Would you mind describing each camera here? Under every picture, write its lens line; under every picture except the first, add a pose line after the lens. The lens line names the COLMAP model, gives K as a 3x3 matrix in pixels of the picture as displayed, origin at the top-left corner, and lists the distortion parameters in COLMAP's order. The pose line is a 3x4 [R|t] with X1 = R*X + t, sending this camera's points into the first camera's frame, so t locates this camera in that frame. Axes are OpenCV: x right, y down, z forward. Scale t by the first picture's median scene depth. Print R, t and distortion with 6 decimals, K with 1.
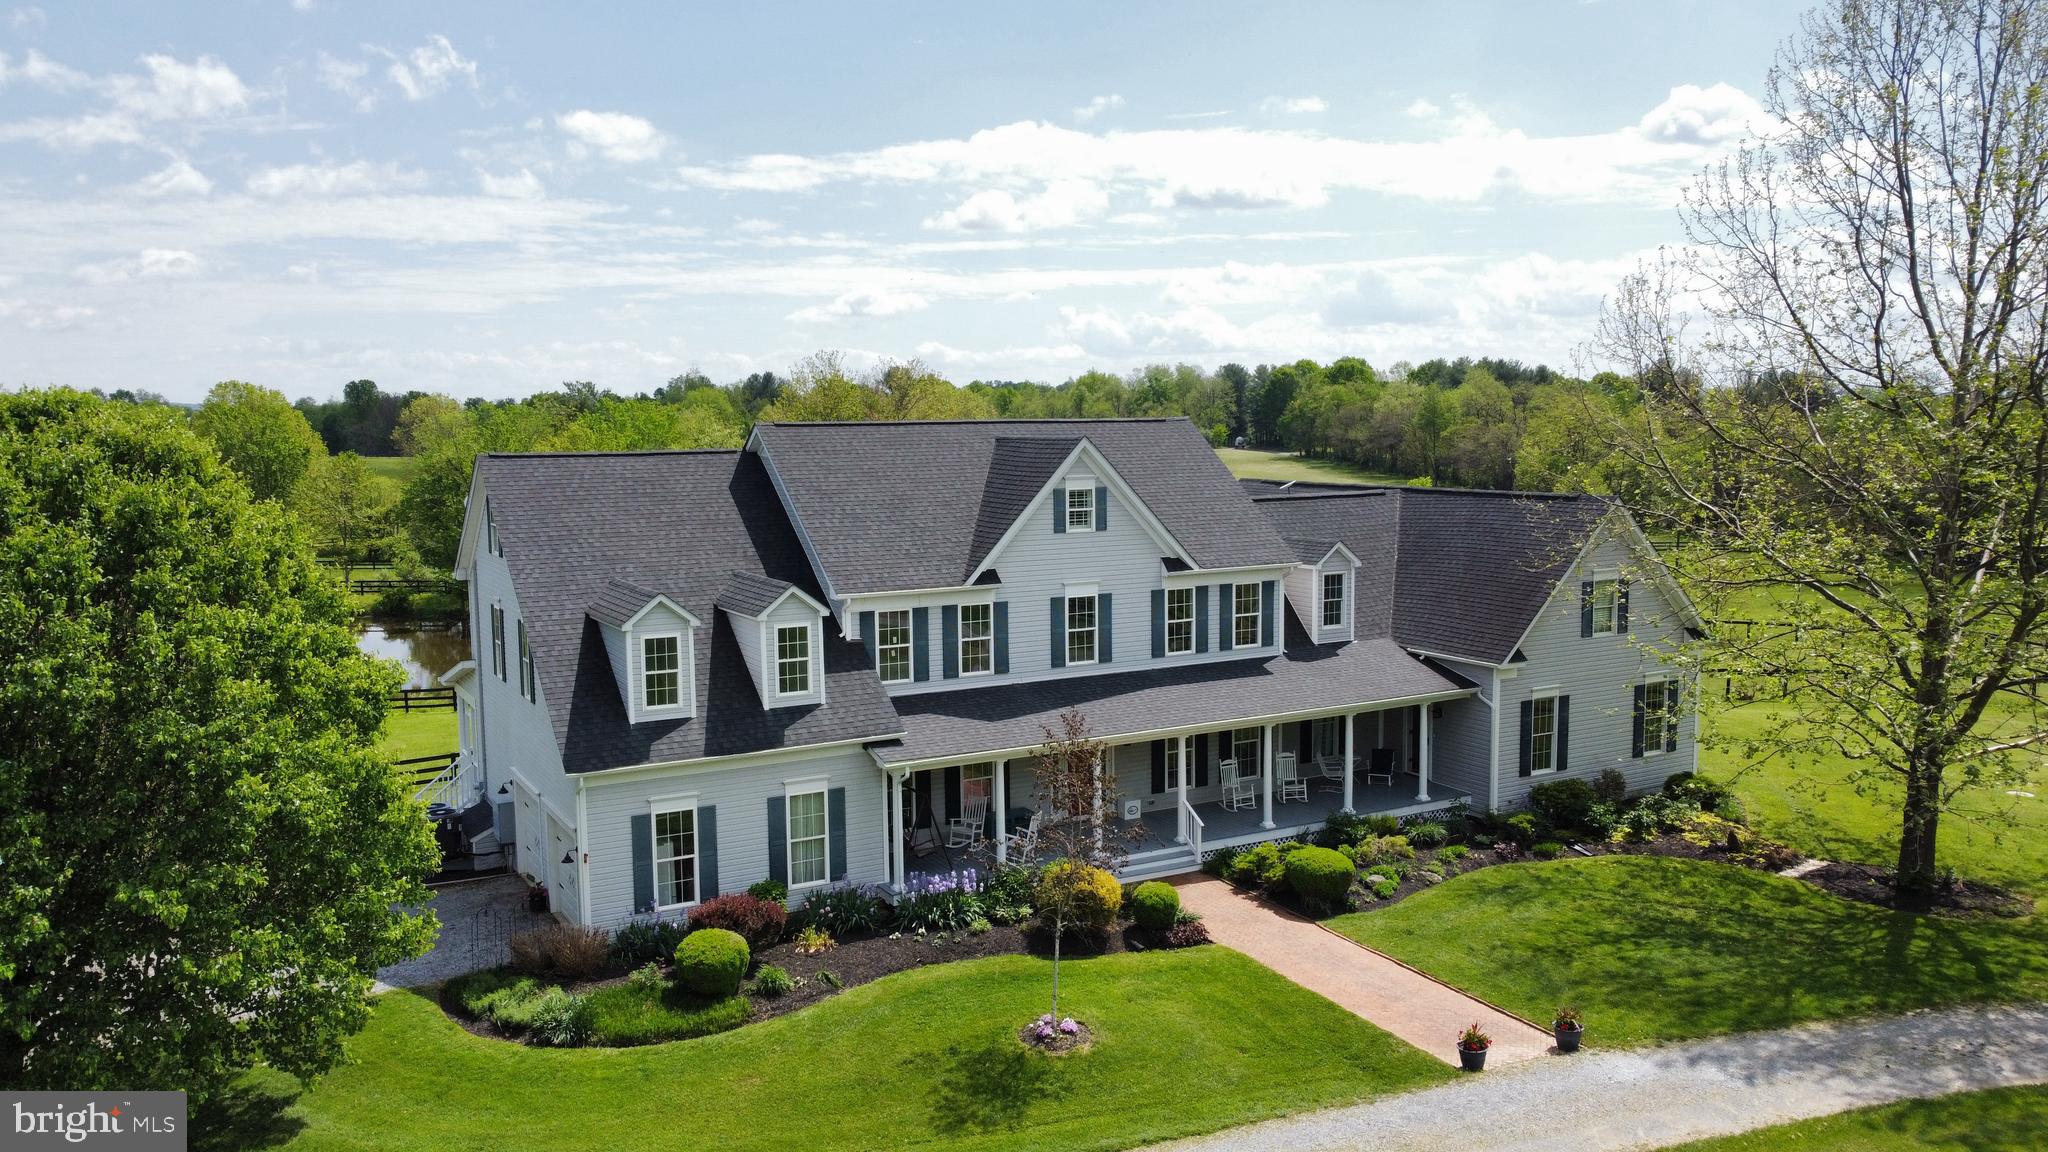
lens RADIAL K [[1523.5, 0, 1033.4], [0, 1523.5, 571.4], [0, 0, 1]] dist [0.007865, 0.003606]
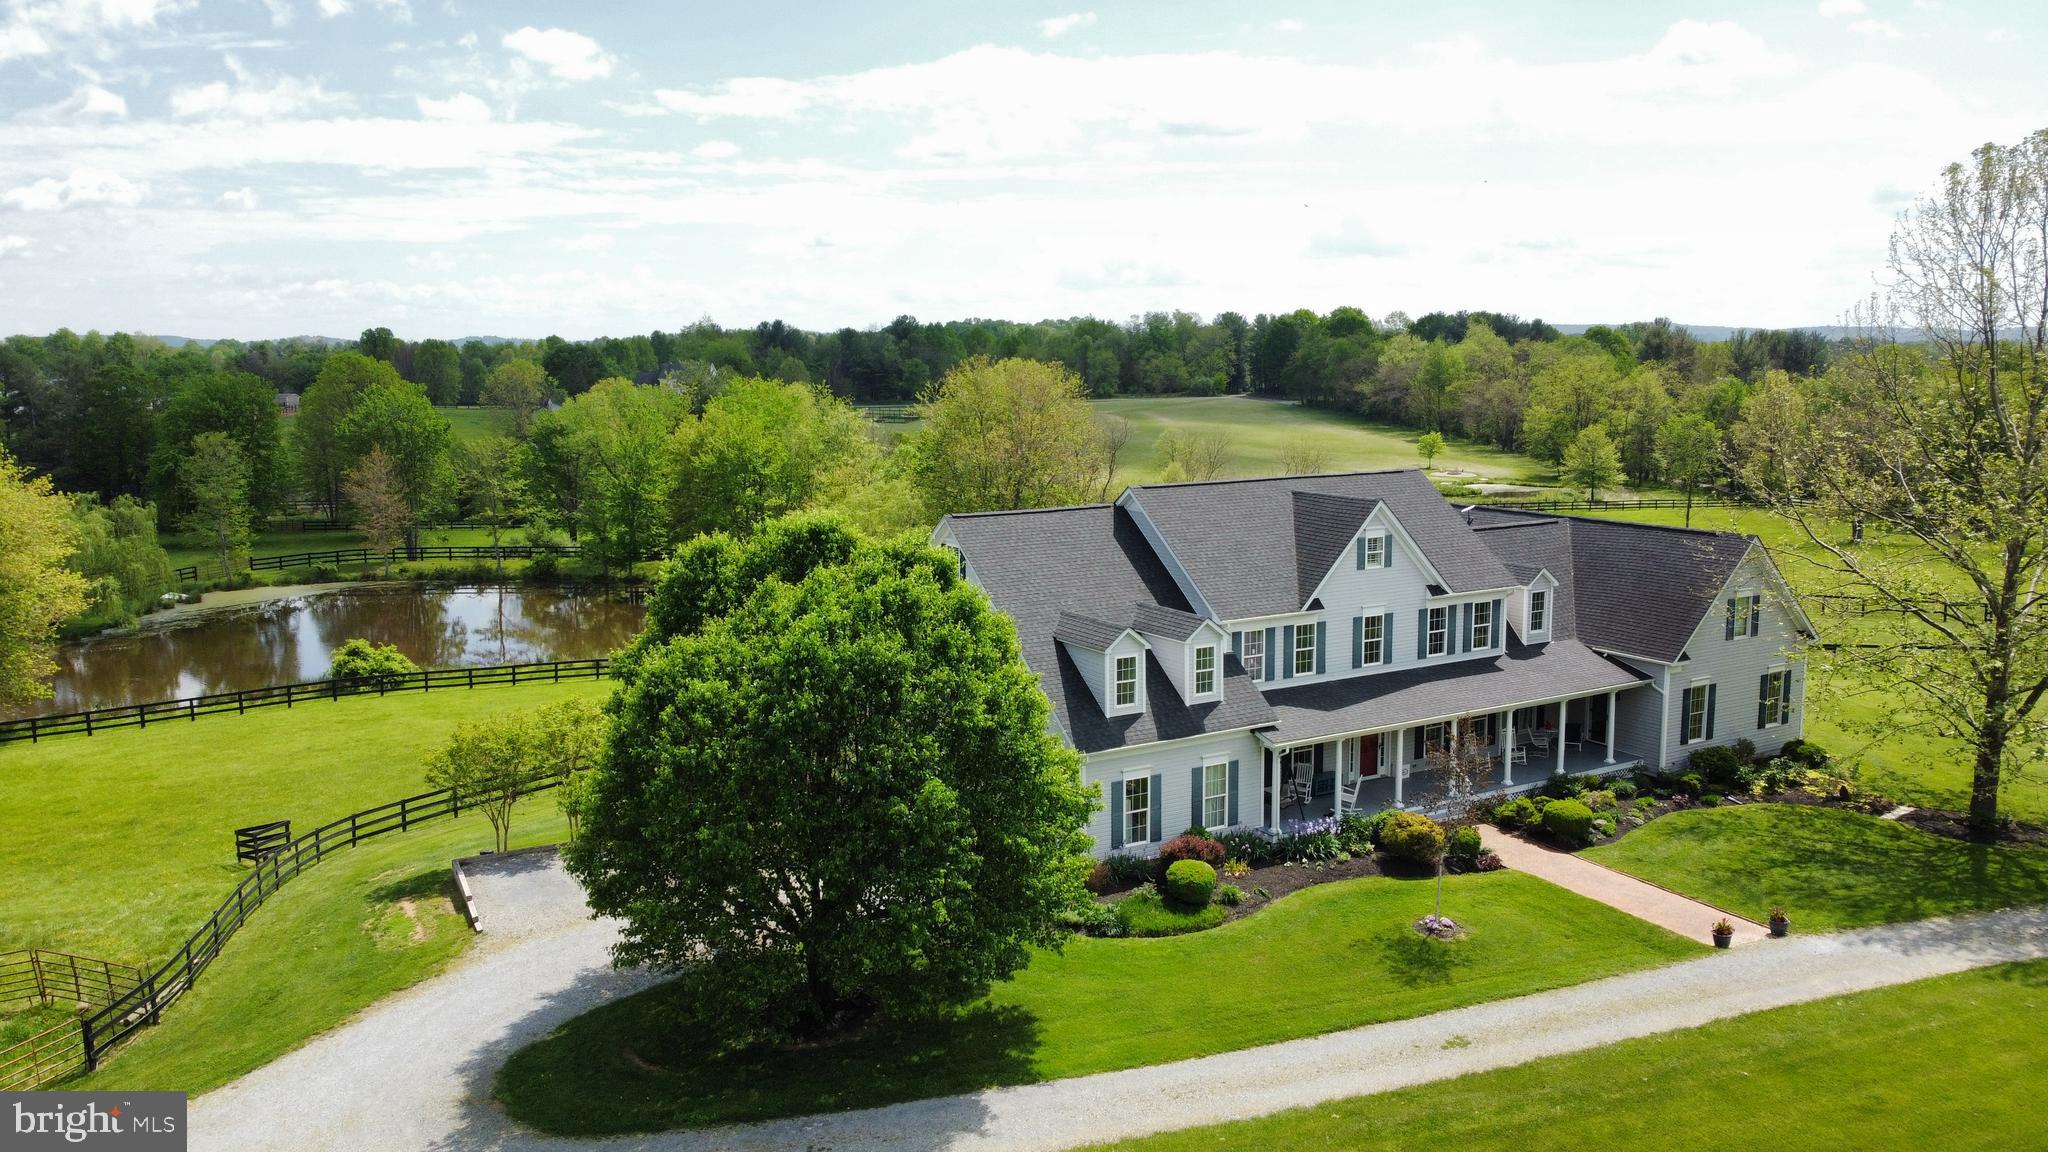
lens RADIAL K [[1541.2, 0, 1024.0], [0, 1541.2, 576.0], [0, 0, 1]] dist [0.014435, -0.000787]
pose [[0.999704, -0.001347, 0.024291, -0.336576], [0.000179, 0.998847, 0.048008, -0.091379], [-0.024328, -0.047990, 0.998552, -0.387891]]
